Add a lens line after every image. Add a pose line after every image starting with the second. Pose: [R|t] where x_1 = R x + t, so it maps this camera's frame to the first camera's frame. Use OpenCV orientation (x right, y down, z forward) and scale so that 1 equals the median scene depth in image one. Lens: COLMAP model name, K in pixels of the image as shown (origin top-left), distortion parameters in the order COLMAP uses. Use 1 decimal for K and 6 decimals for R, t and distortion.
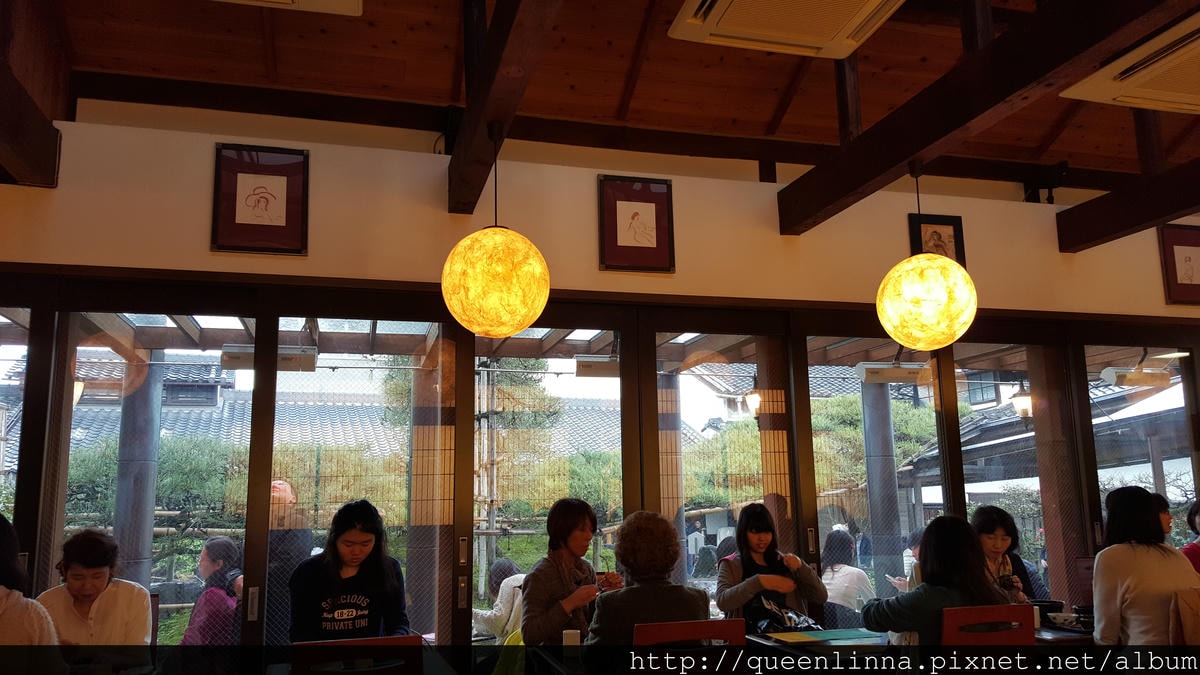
lens RADIAL K [[922.1, 0, 582.9], [0, 922.1, 345.0], [0, 0, 1]] dist [0.202410, -0.257674]
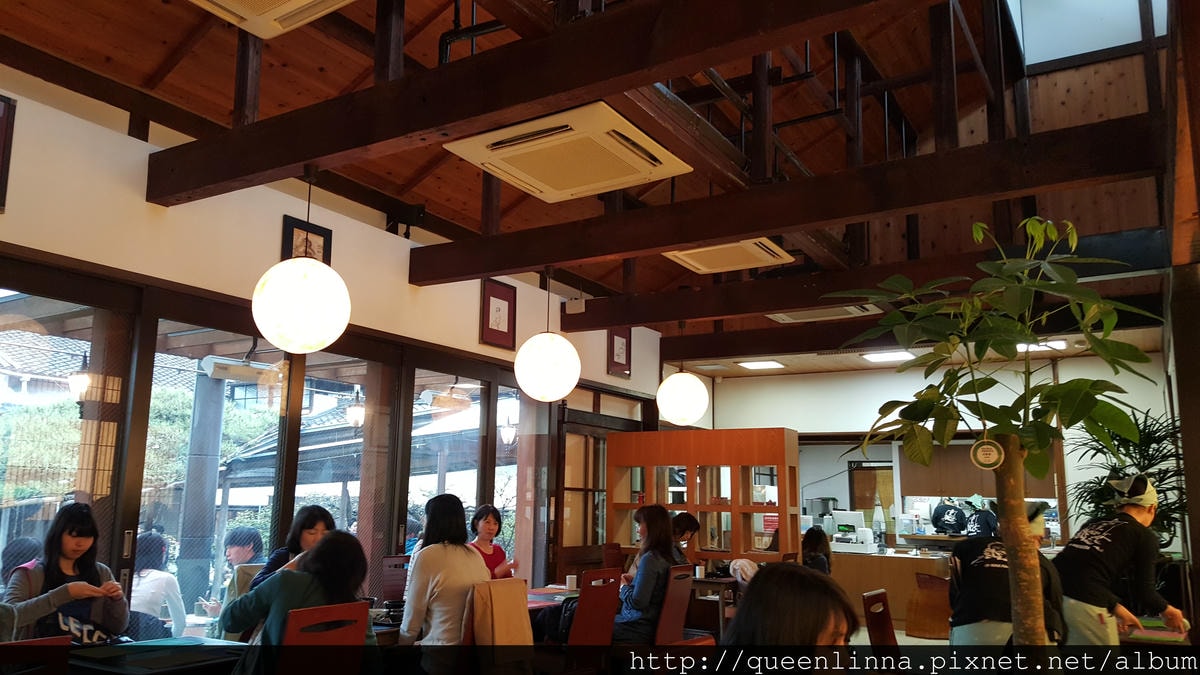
lens RADIAL K [[922.1, 0, 582.9], [0, 922.1, 345.0], [0, 0, 1]] dist [0.202410, -0.257674]
pose [[0.752923, 0.150971, 0.640558, -0.035450], [-0.149707, 0.987104, -0.056679, 0.006174], [-0.640855, -0.053221, 0.765815, 0.028069]]
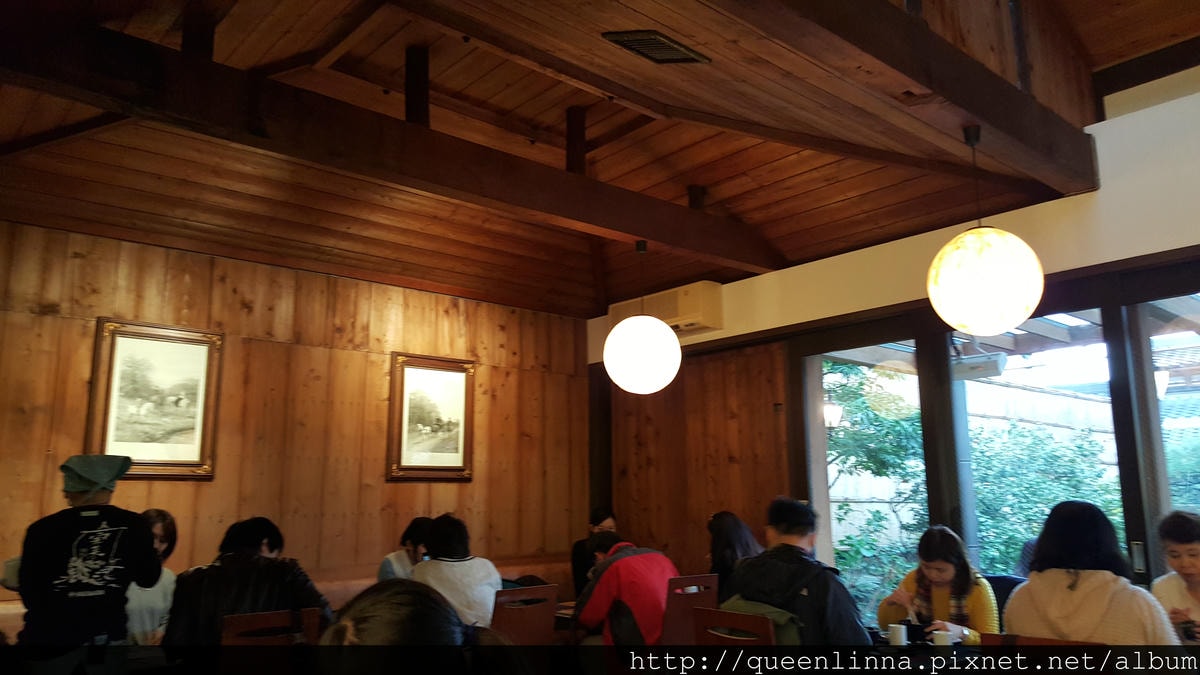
lens RADIAL K [[922.1, 0, 582.9], [0, 922.1, 345.0], [0, 0, 1]] dist [0.202410, -0.257674]
pose [[0.382163, -0.147668, -0.912220, 1.200244], [0.162898, 0.982456, -0.090794, 0.031760], [0.909624, -0.113901, 0.399513, 0.468720]]
